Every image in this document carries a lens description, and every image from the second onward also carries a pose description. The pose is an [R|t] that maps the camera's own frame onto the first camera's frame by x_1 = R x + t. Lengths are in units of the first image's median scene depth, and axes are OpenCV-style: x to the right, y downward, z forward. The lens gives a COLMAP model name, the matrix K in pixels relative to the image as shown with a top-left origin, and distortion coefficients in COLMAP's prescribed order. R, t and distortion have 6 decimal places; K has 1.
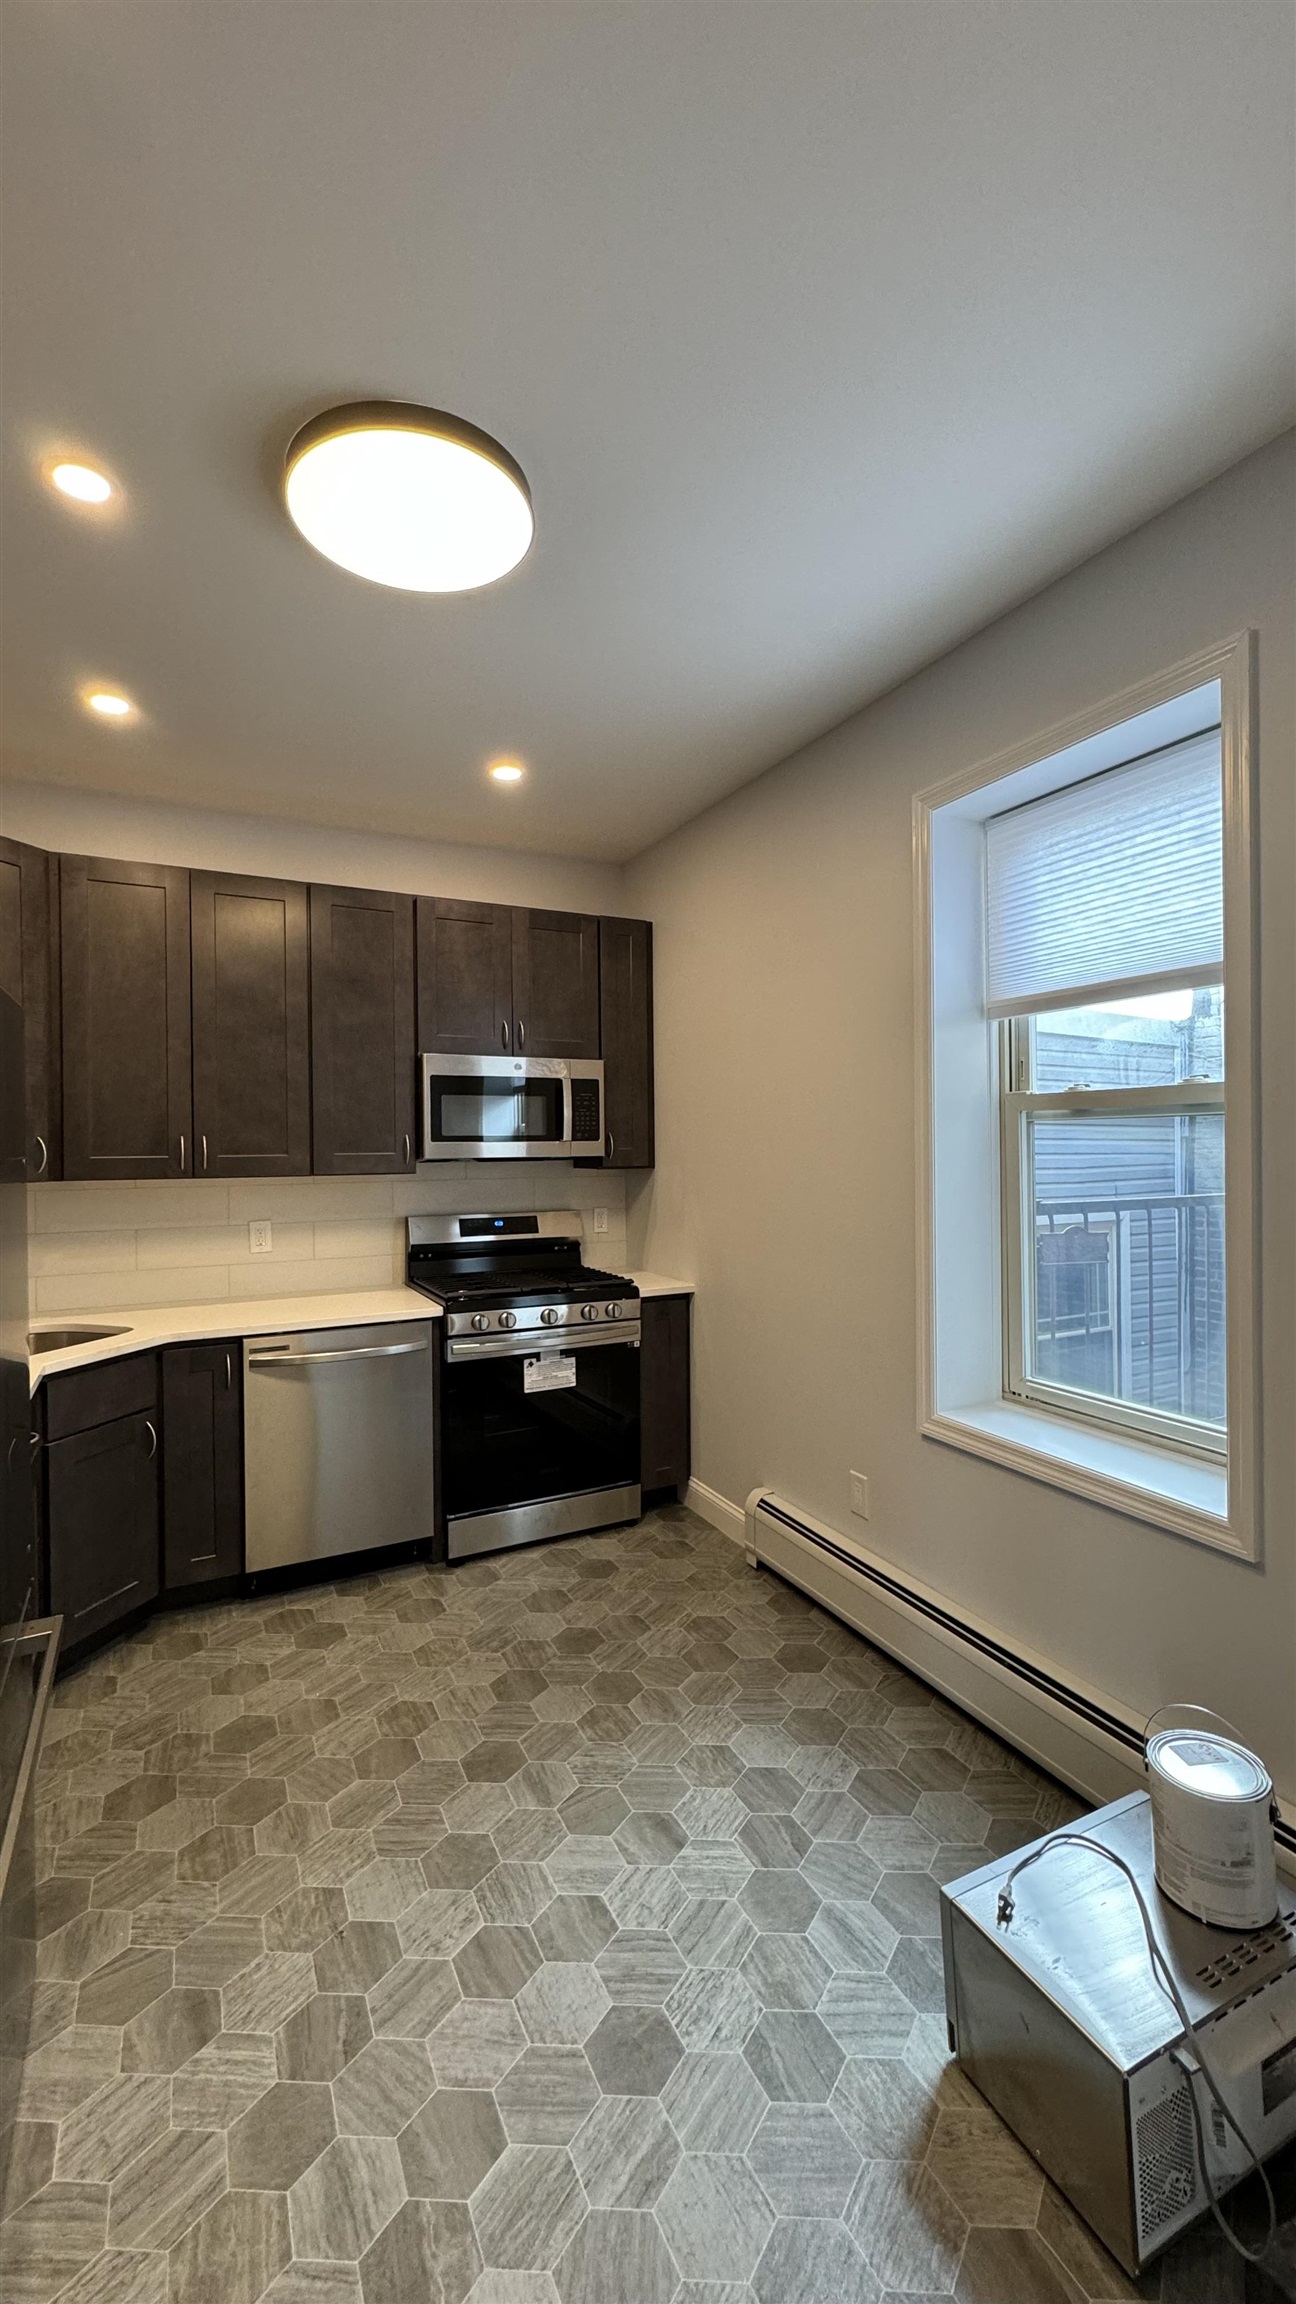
lens RADIAL K [[917.4, 0, 649.3], [0, 917.4, 1150.9], [0, 0, 1]] dist [-0.001281, 0.000633]
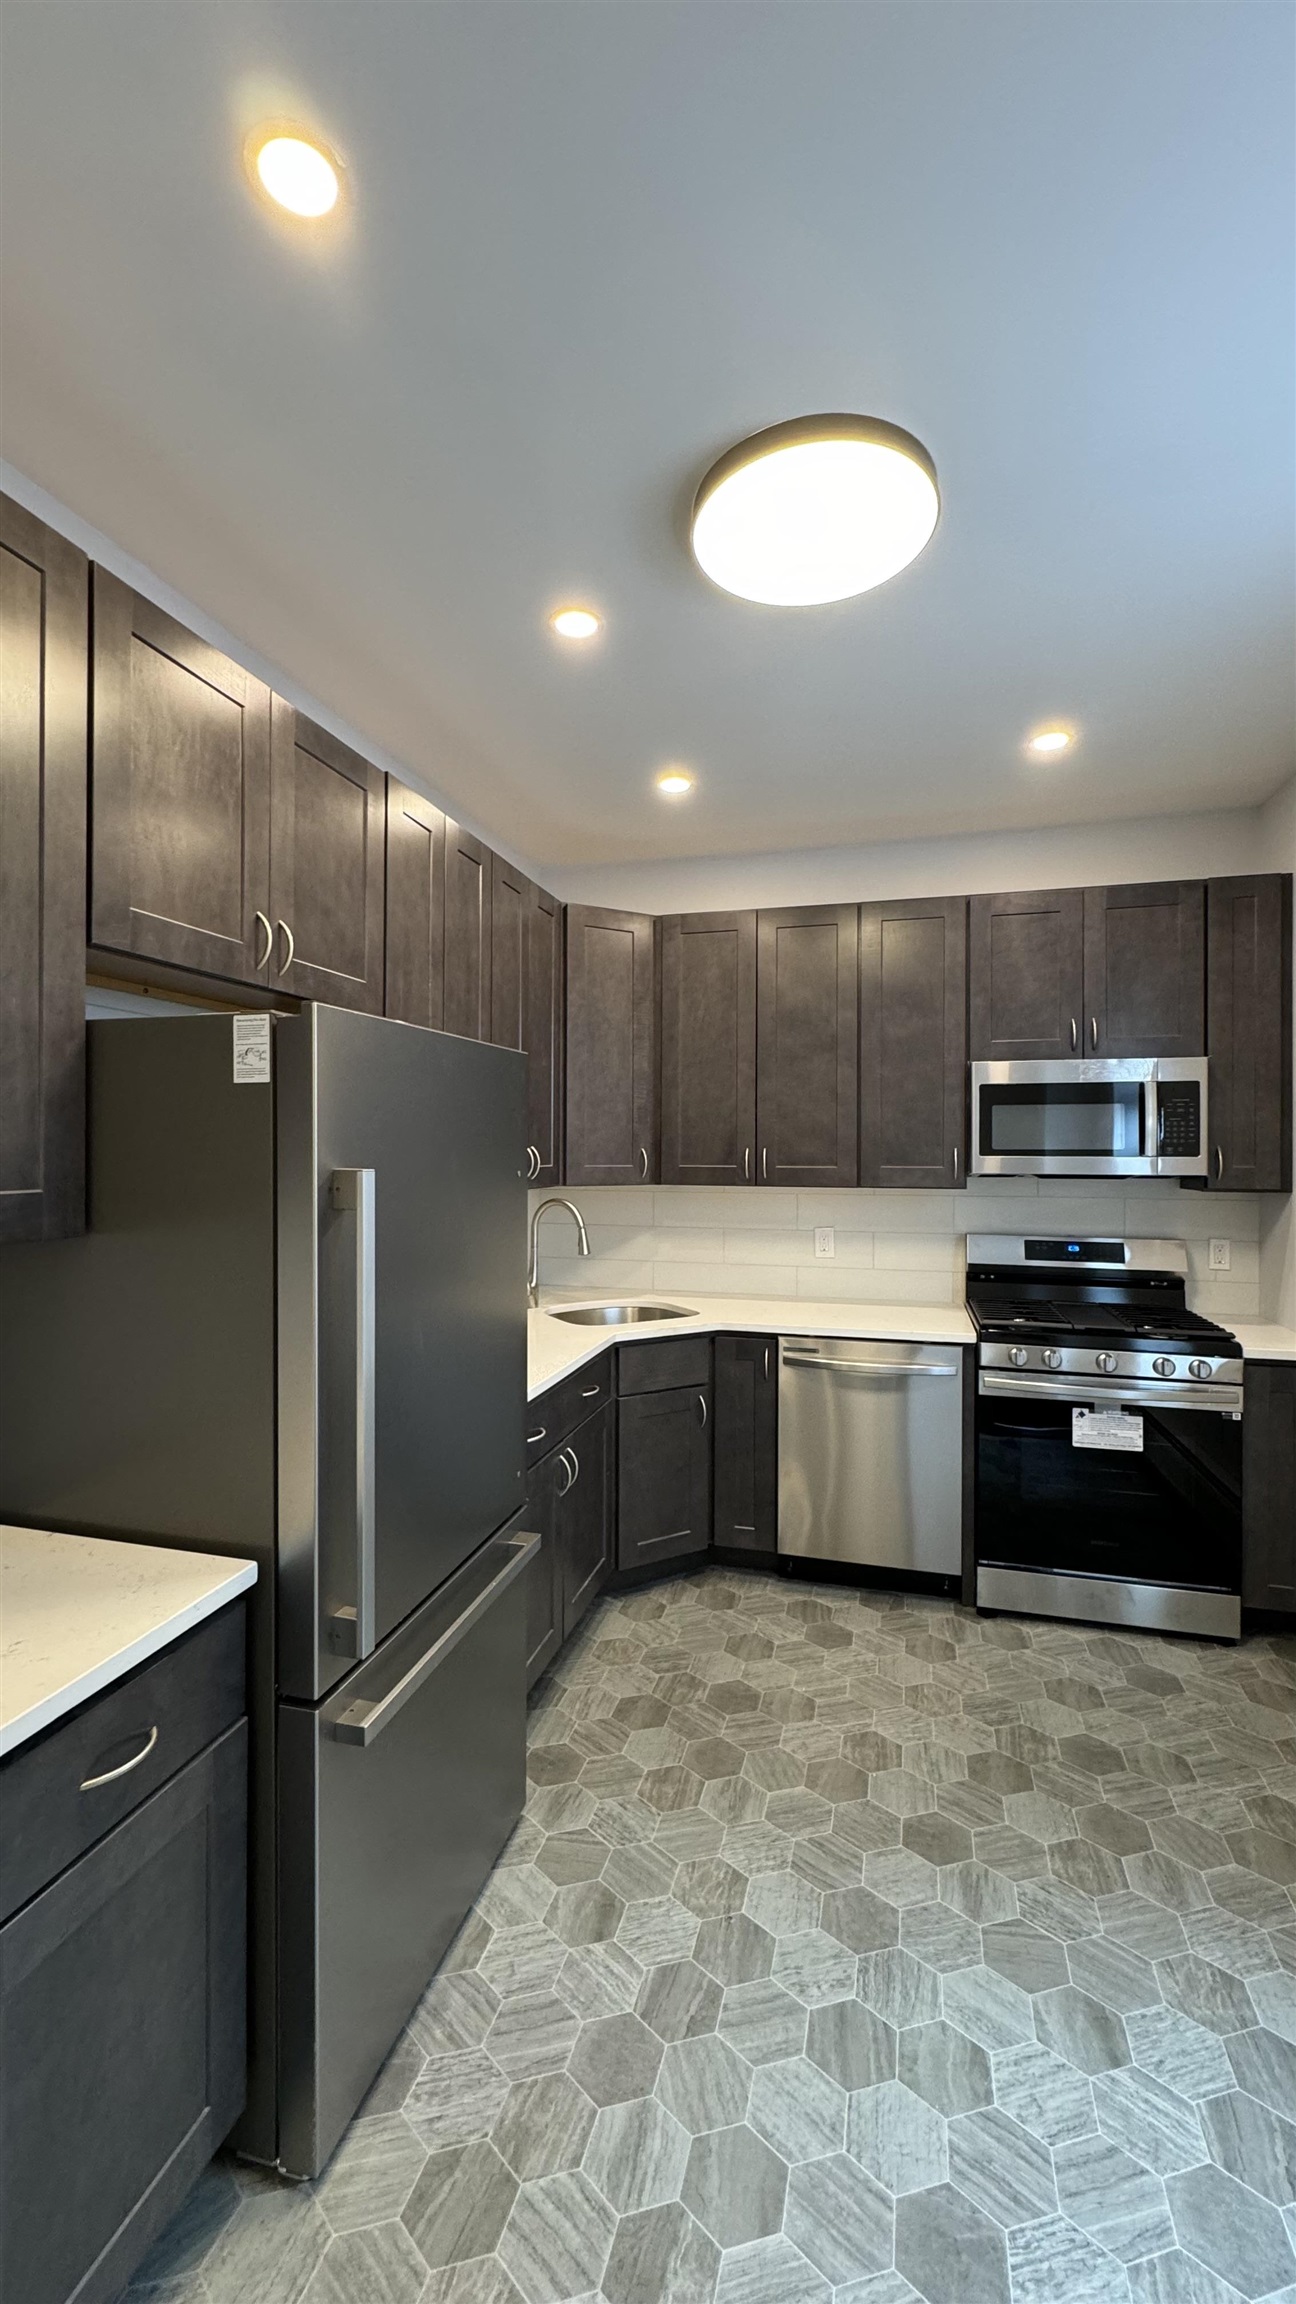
lens RADIAL K [[917.4, 0, 649.3], [0, 917.4, 1150.9], [0, 0, 1]] dist [-0.001281, 0.000633]
pose [[0.735530, 0.010243, -0.677415, 0.193990], [-0.014356, 0.999897, -0.000469, -0.012396], [0.677340, 0.010070, 0.735601, 0.106243]]
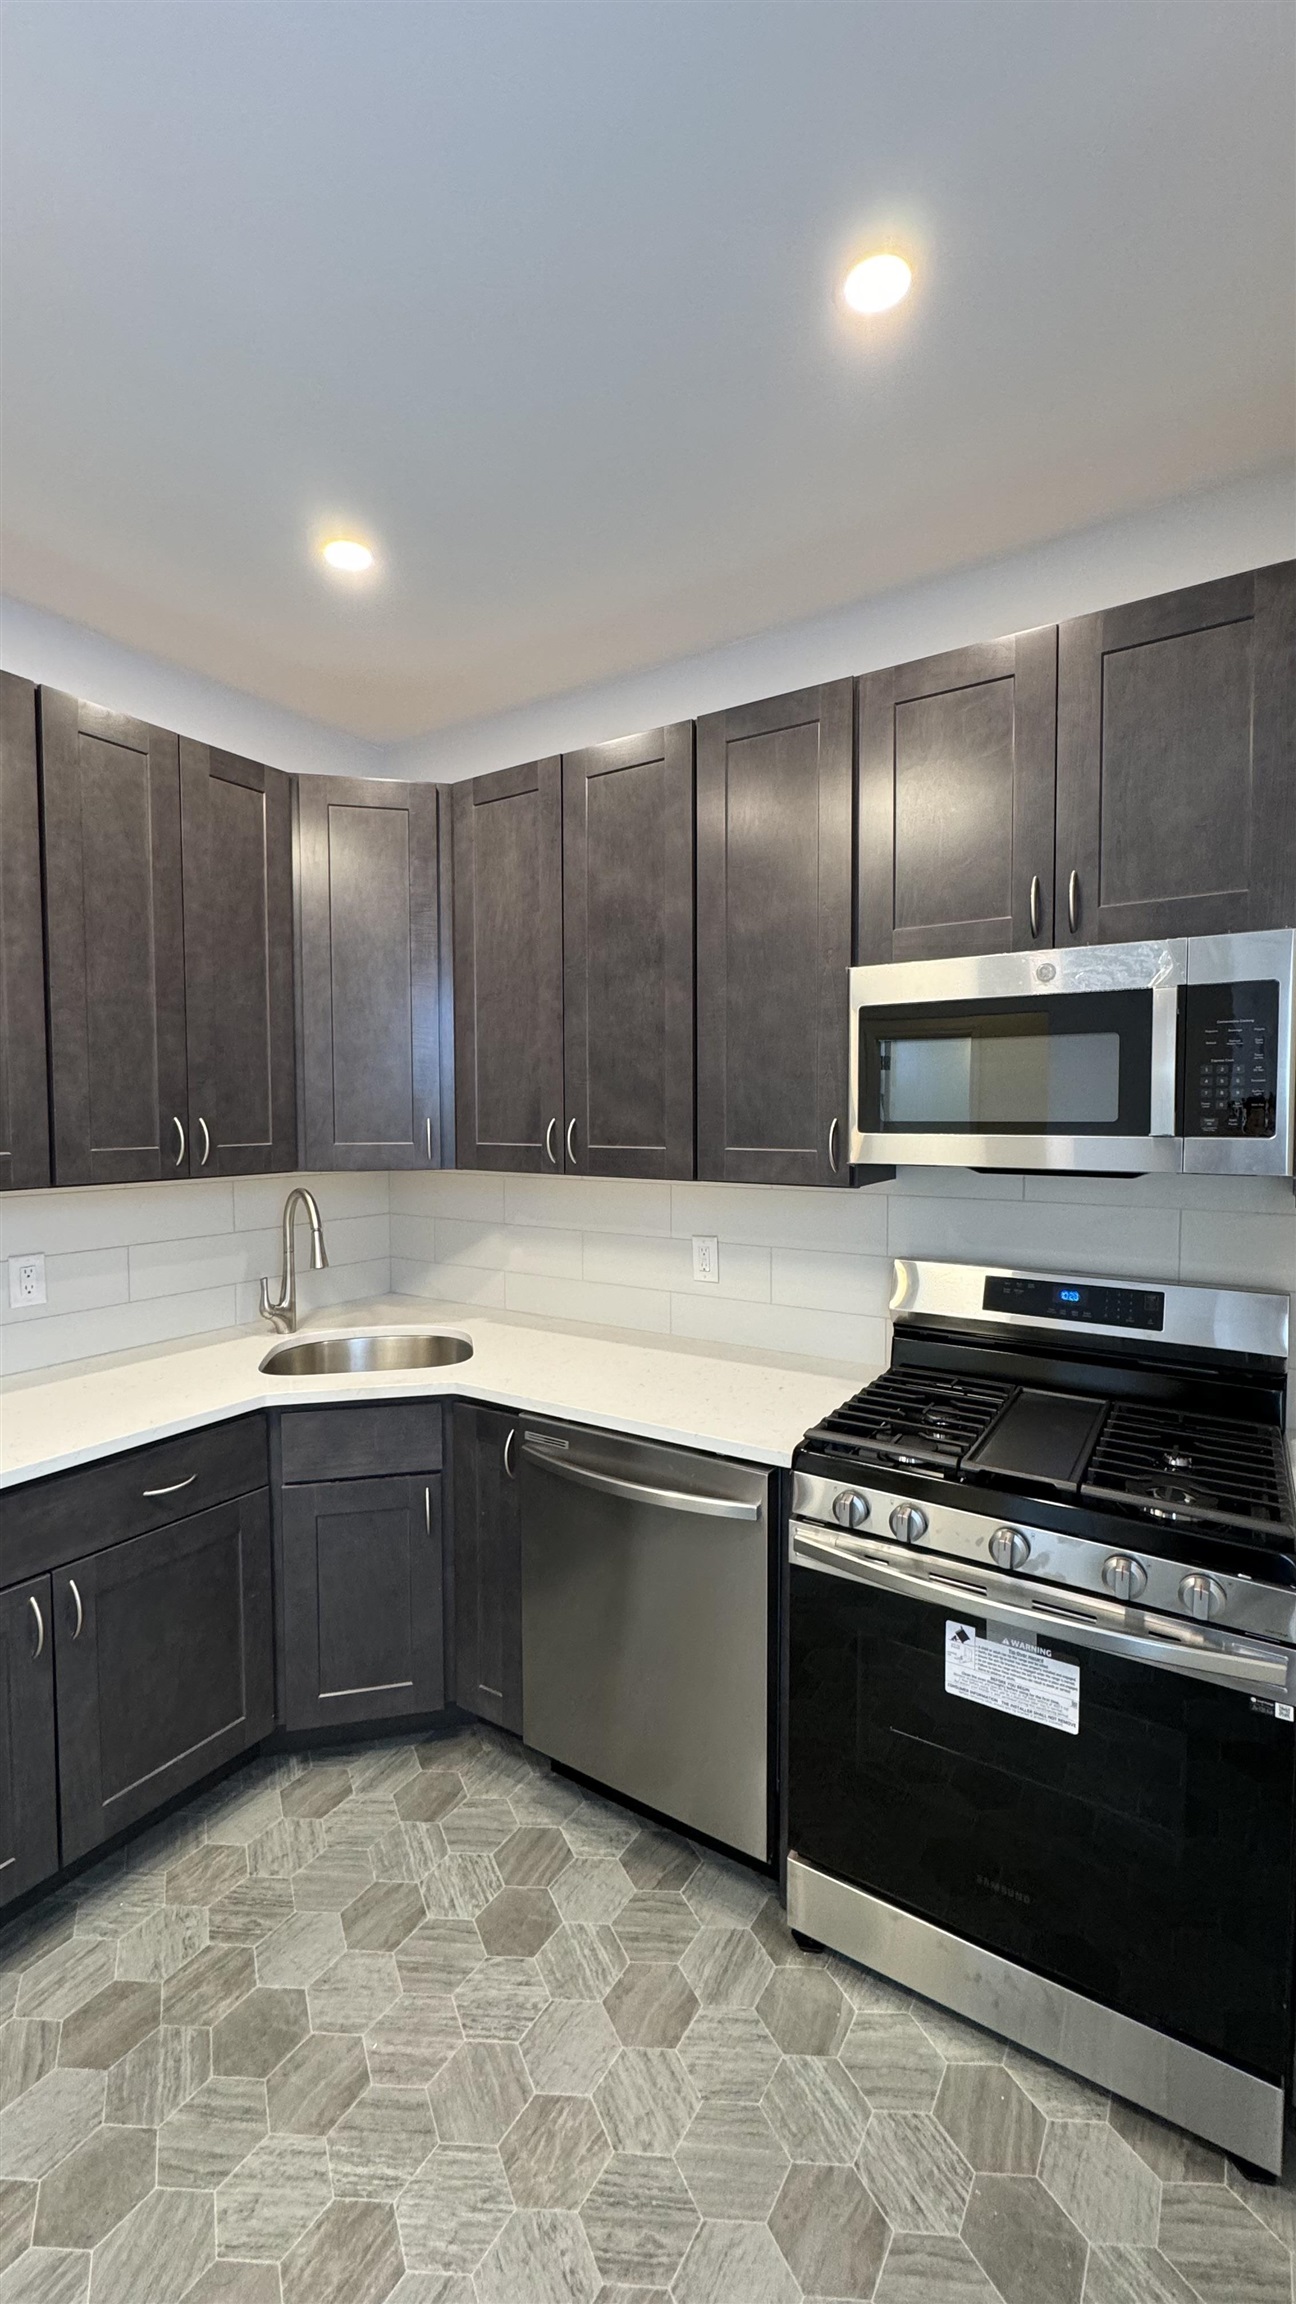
lens RADIAL K [[917.4, 0, 649.3], [0, 917.4, 1150.9], [0, 0, 1]] dist [-0.001281, 0.000633]
pose [[0.497017, 0.045700, -0.866537, 0.216716], [-0.007888, 0.998809, 0.048152, -0.031169], [0.867705, -0.017097, 0.496785, 0.816061]]
